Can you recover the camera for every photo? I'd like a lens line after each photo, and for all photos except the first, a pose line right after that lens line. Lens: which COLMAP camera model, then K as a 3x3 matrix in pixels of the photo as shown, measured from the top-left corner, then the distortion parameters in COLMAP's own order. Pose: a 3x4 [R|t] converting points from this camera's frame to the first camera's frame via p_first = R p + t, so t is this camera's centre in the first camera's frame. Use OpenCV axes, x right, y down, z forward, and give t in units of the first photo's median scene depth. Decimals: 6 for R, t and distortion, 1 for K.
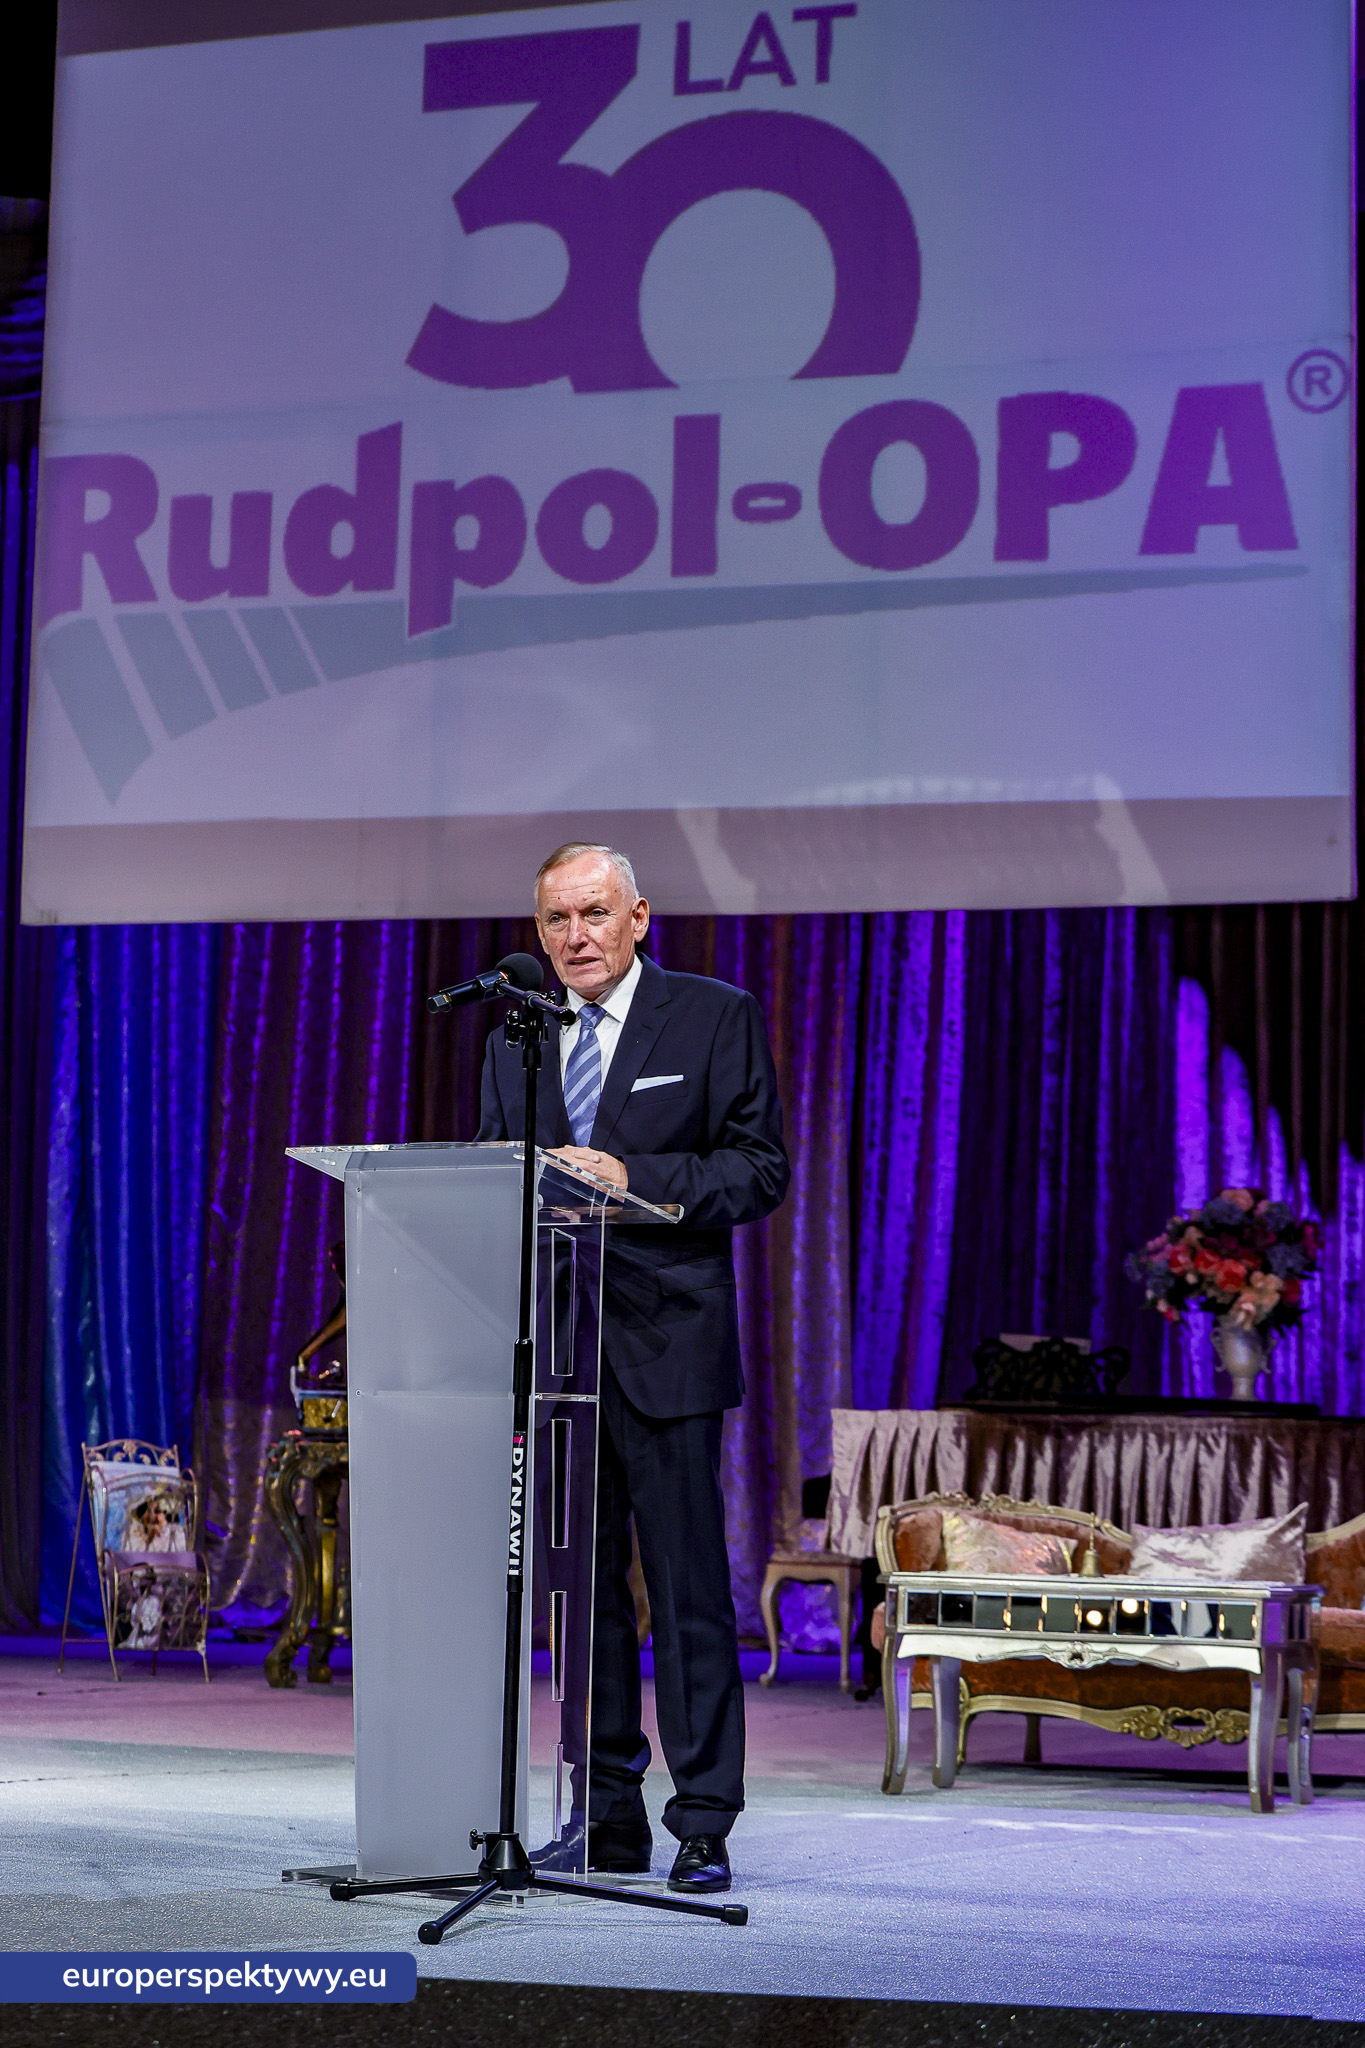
lens RADIAL K [[4623.9, 0, 682.7], [0, 4623.9, 1029.9], [0, 0, 1]] dist [-0.126401, 0.000000]
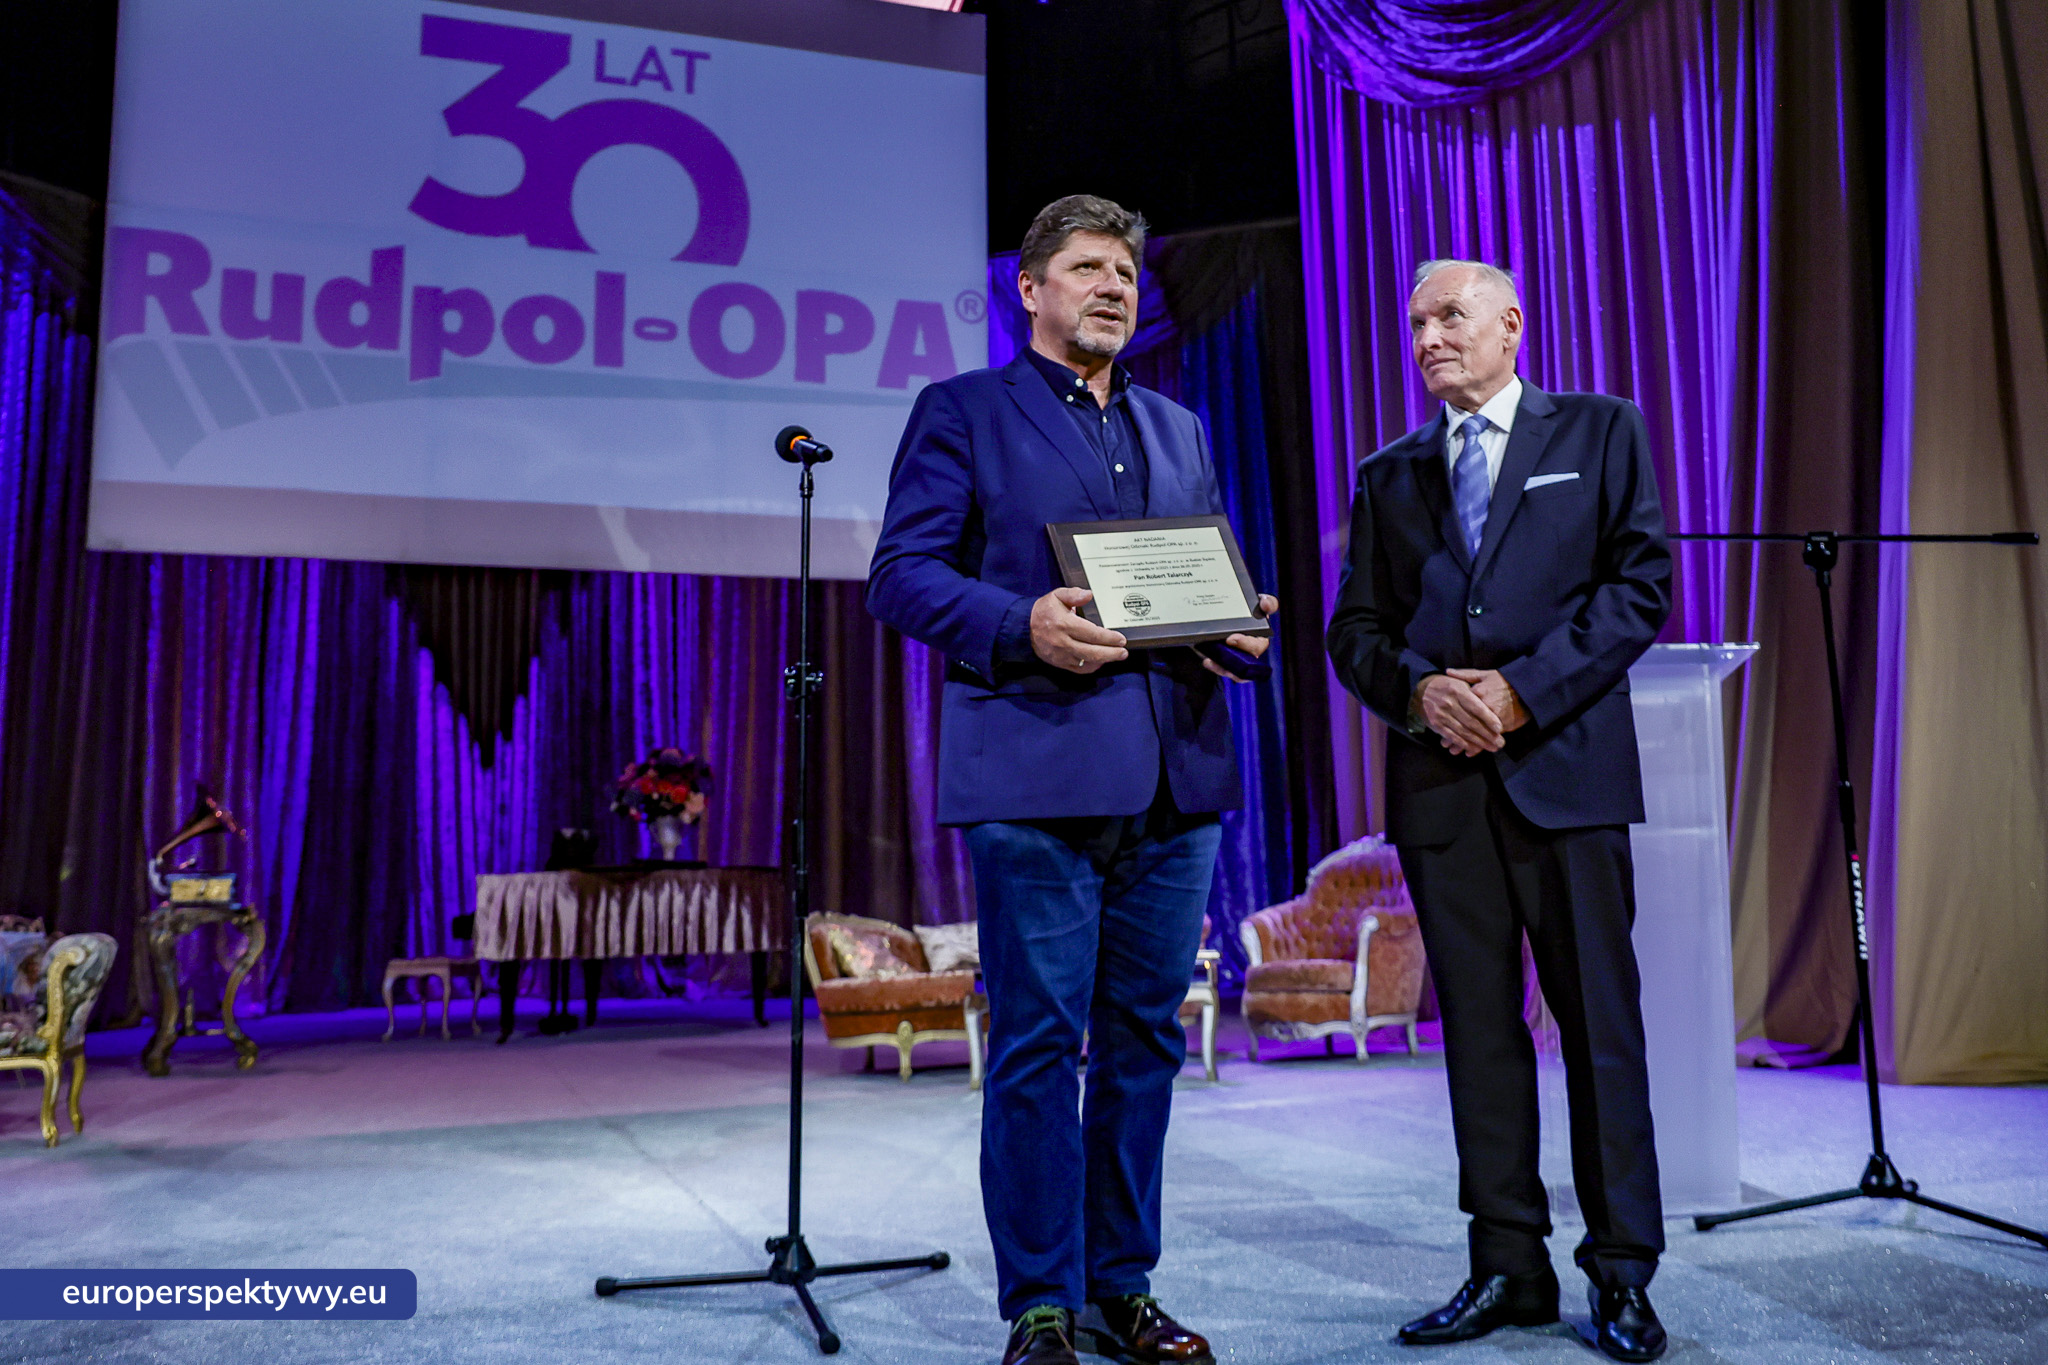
lens RADIAL K [[1785.9, 0, 1123.8], [0, 1785.9, 615.7], [0, 0, 1]] dist [-0.077609, 0.091126]
pose [[0.724888, 0.053076, 0.686819, -0.289844], [-0.013705, 0.997941, -0.062653, 0.027566], [-0.688731, 0.036004, 0.724123, 0.407297]]
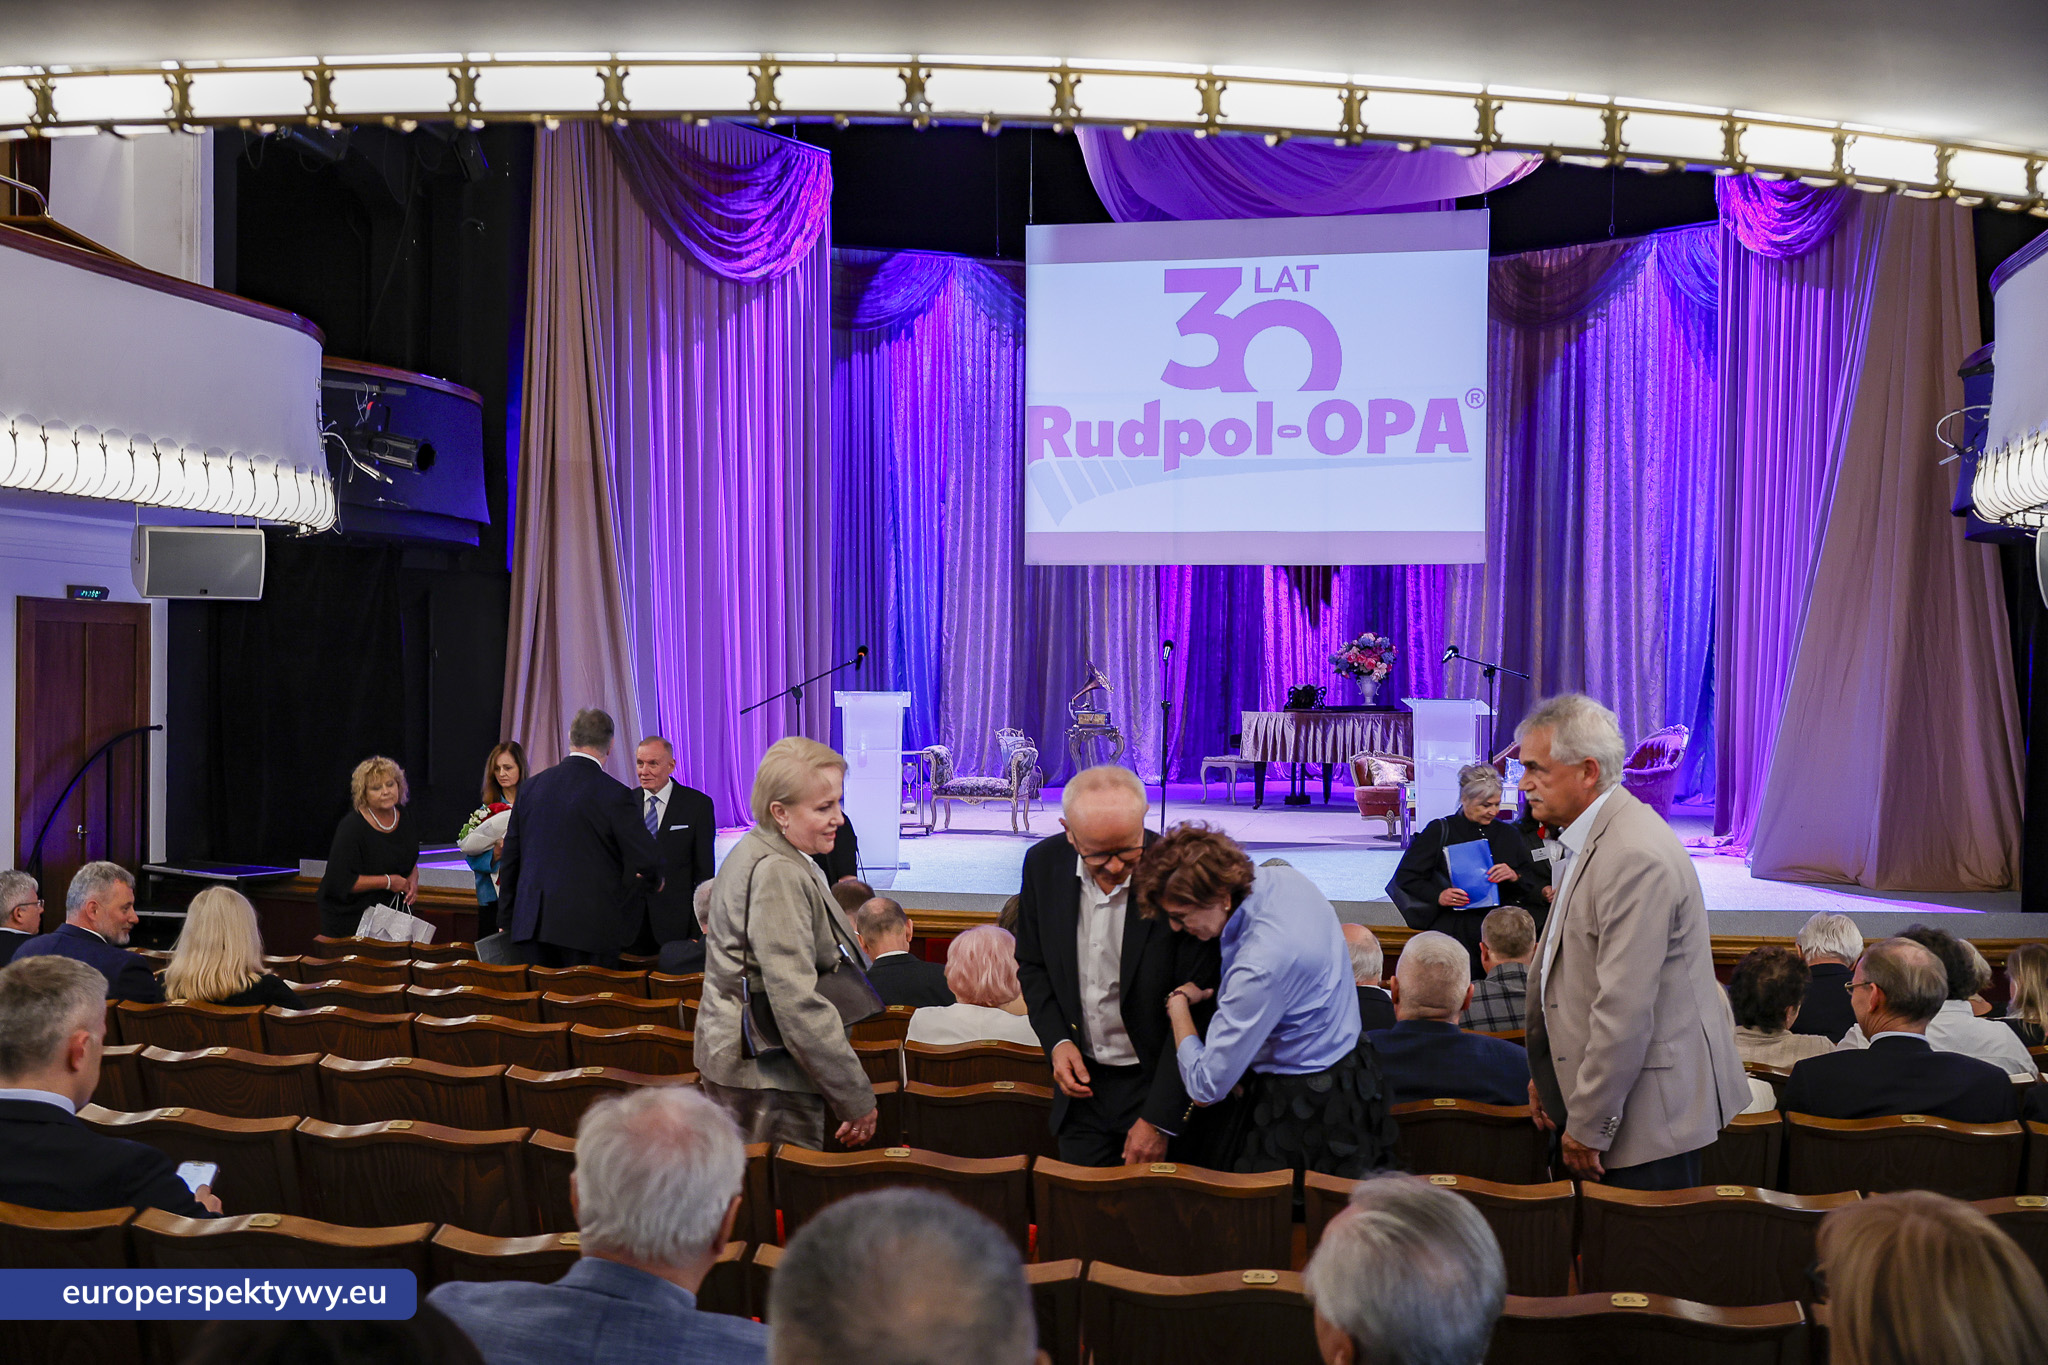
lens RADIAL K [[2258.6, 0, 1027.1], [0, 2258.6, 679.9], [0, 0, 1]] dist [0.060391, 0.000000]
pose [[0.984596, -0.021692, 0.173497, -0.409695], [0.002632, 0.994000, 0.109345, -0.112175], [-0.174828, -0.107204, 0.978745, -0.454473]]
